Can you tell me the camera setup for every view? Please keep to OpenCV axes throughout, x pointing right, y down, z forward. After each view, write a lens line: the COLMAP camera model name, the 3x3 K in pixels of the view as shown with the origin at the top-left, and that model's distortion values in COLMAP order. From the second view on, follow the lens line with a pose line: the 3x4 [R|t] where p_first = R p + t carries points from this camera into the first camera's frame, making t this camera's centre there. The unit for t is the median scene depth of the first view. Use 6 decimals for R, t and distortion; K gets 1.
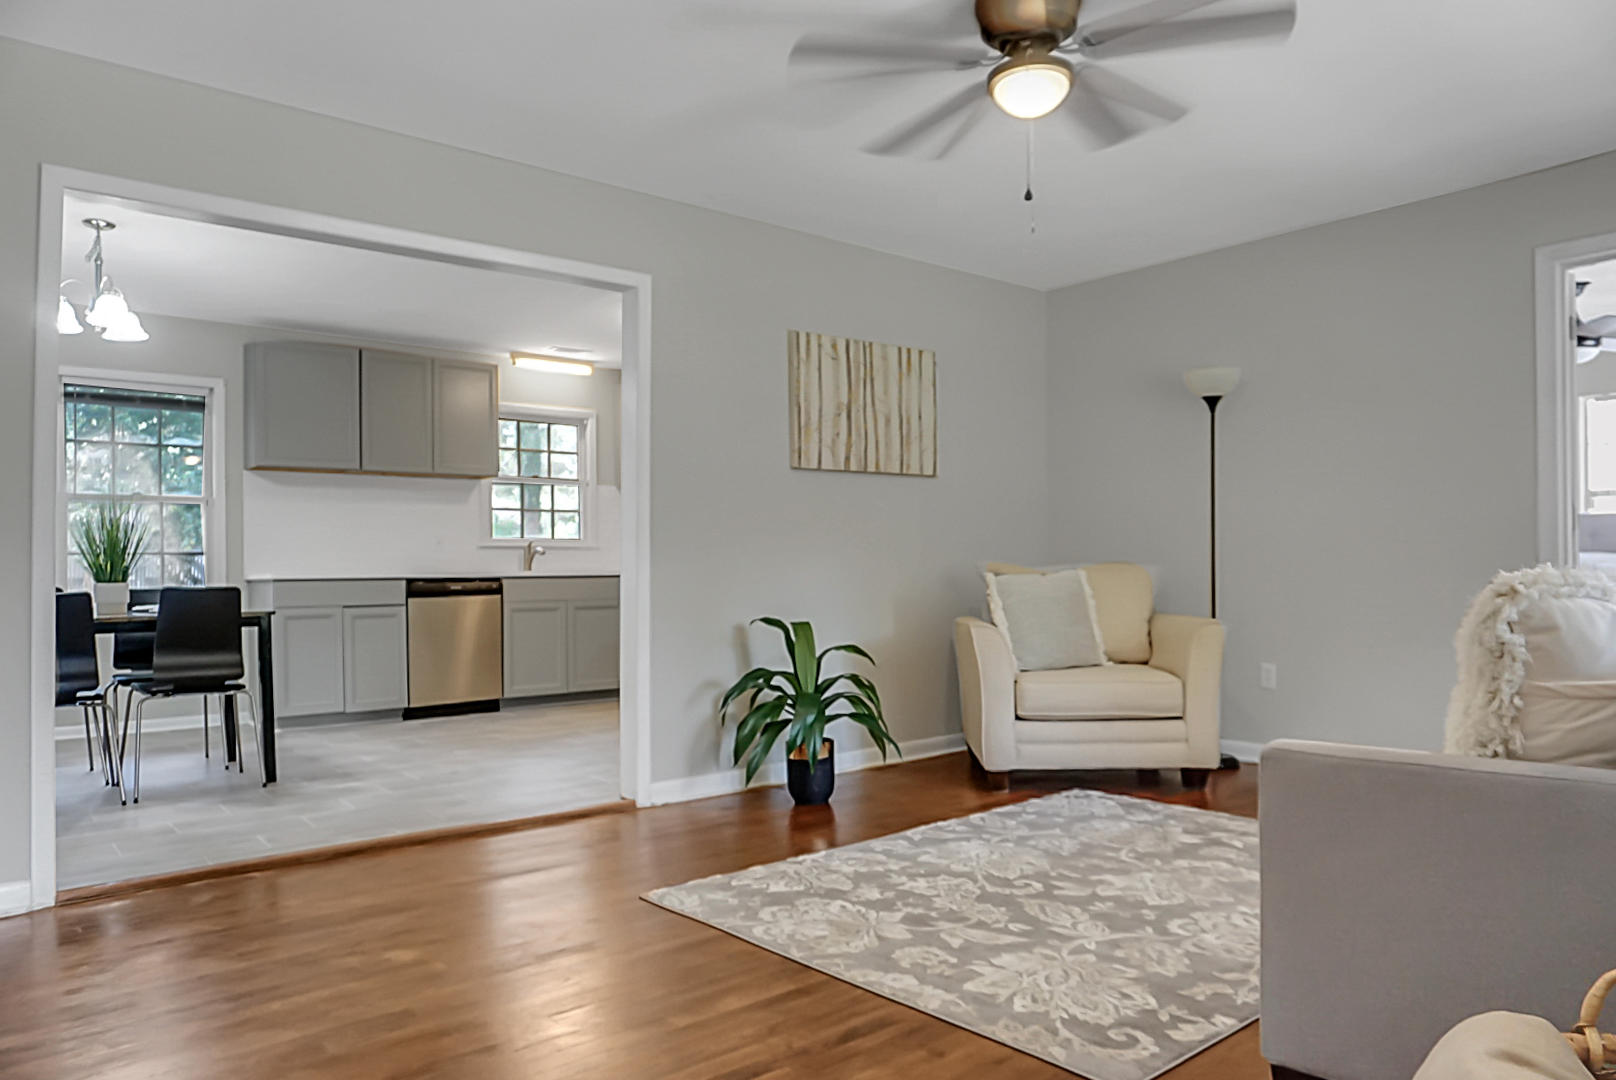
lens RADIAL K [[1116.5, 0, 769.3], [0, 1116.5, 558.7], [0, 0, 1]] dist [-0.005996, 0.000941]
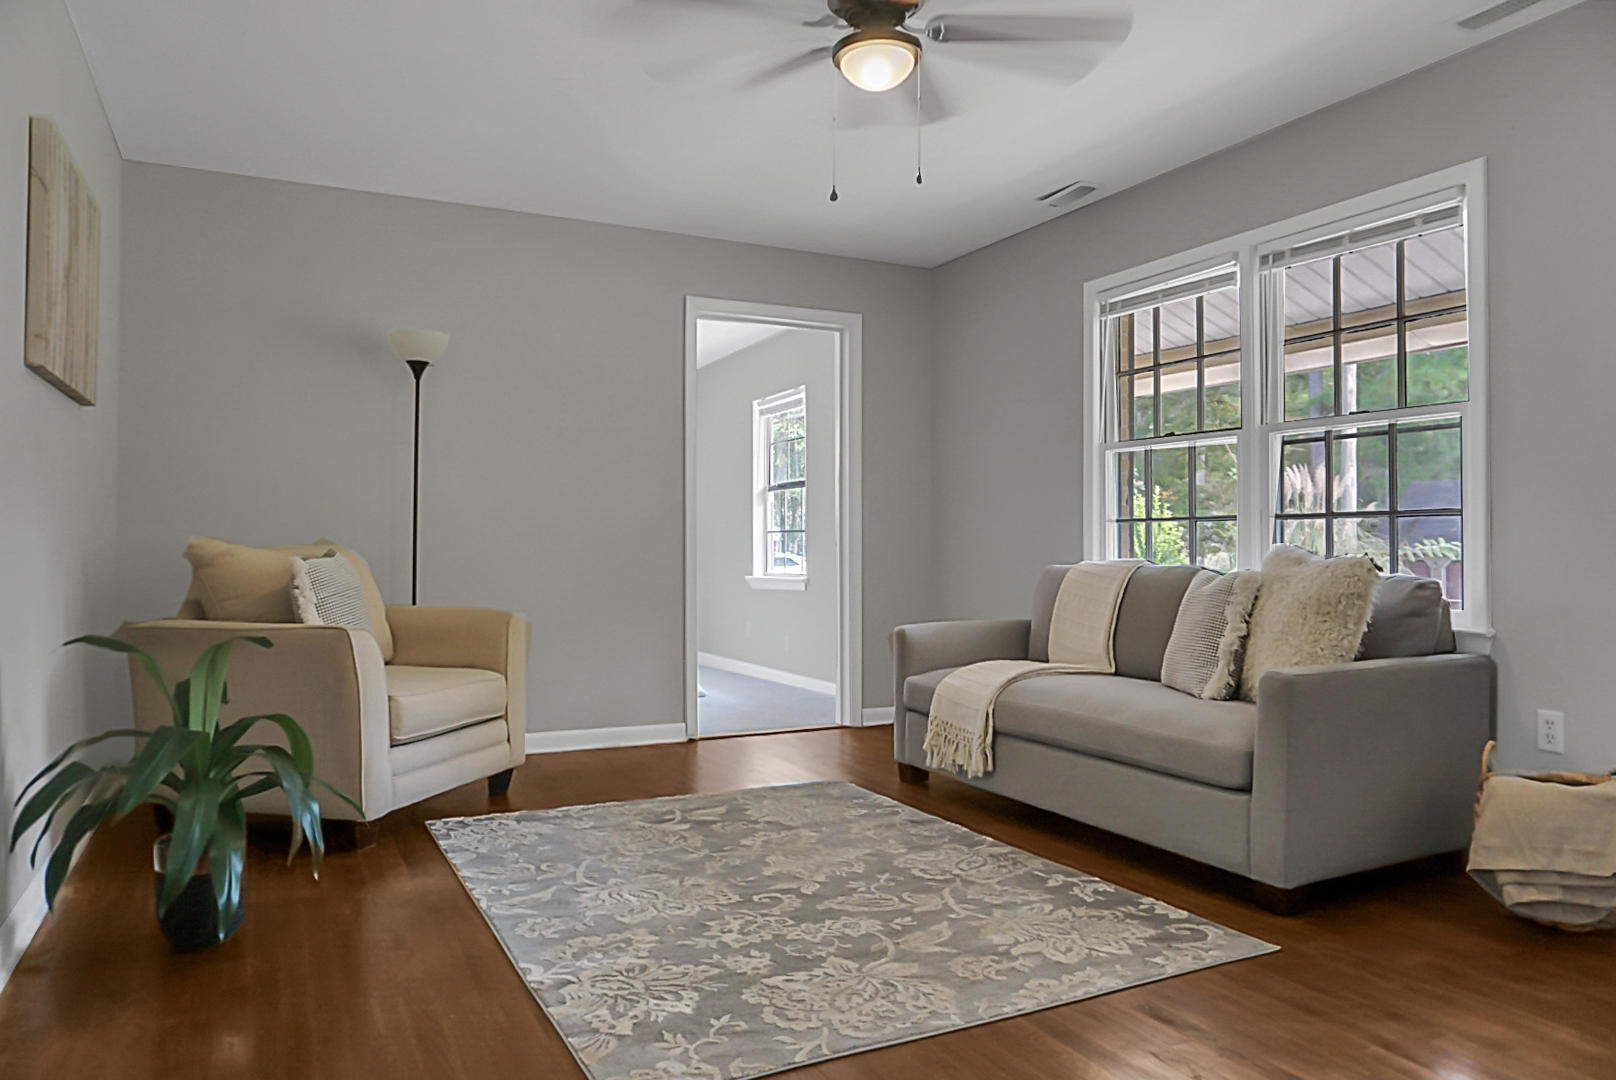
lens RADIAL K [[1128.3, 0, 804.3], [0, 1128.3, 562.1], [0, 0, 1]] dist [-0.034251, 0.001270]
pose [[0.193806, 0.008010, 0.981007, -0.425205], [-0.011849, 0.999913, -0.005823, 0.016943], [-0.980968, -0.010495, 0.193884, 0.517441]]
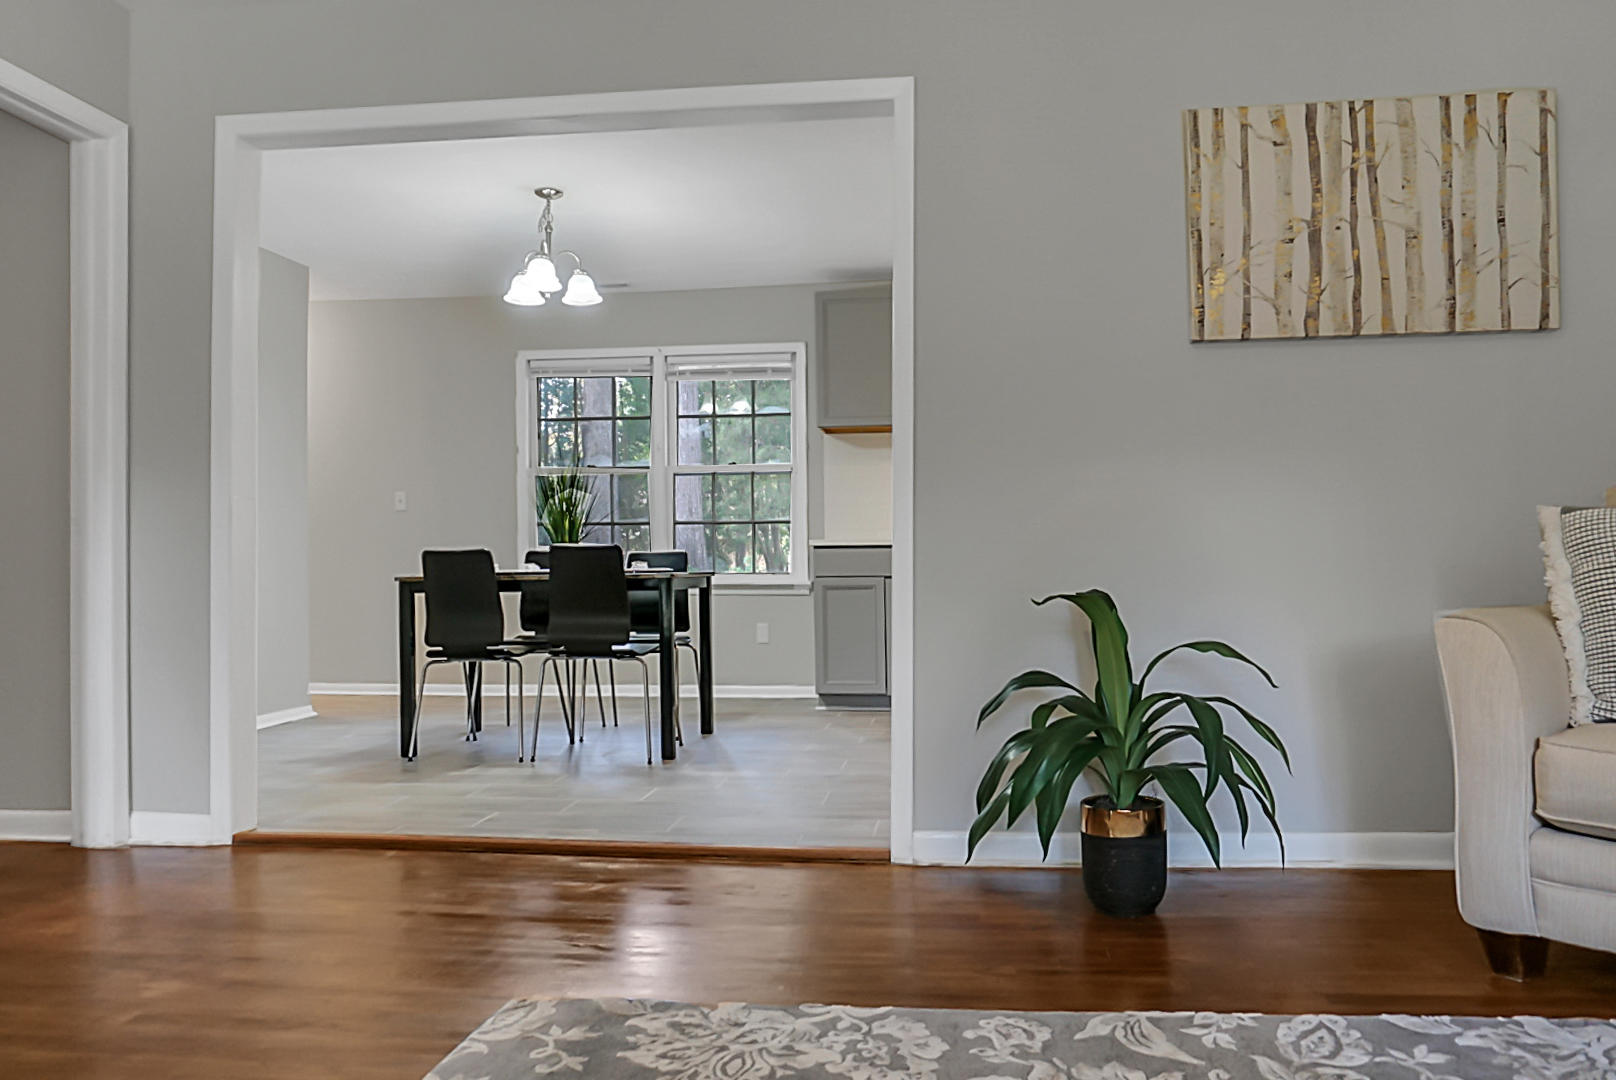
lens RADIAL K [[1136.2, 0, 805.3], [0, 1136.2, 546.0], [0, 0, 1]] dist [0.000101, 0.002212]
pose [[0.711387, -0.005207, -0.702782, 0.301057], [0.005143, 0.999984, -0.002203, 0.027927], [0.702782, -0.002048, 0.711402, 0.424387]]
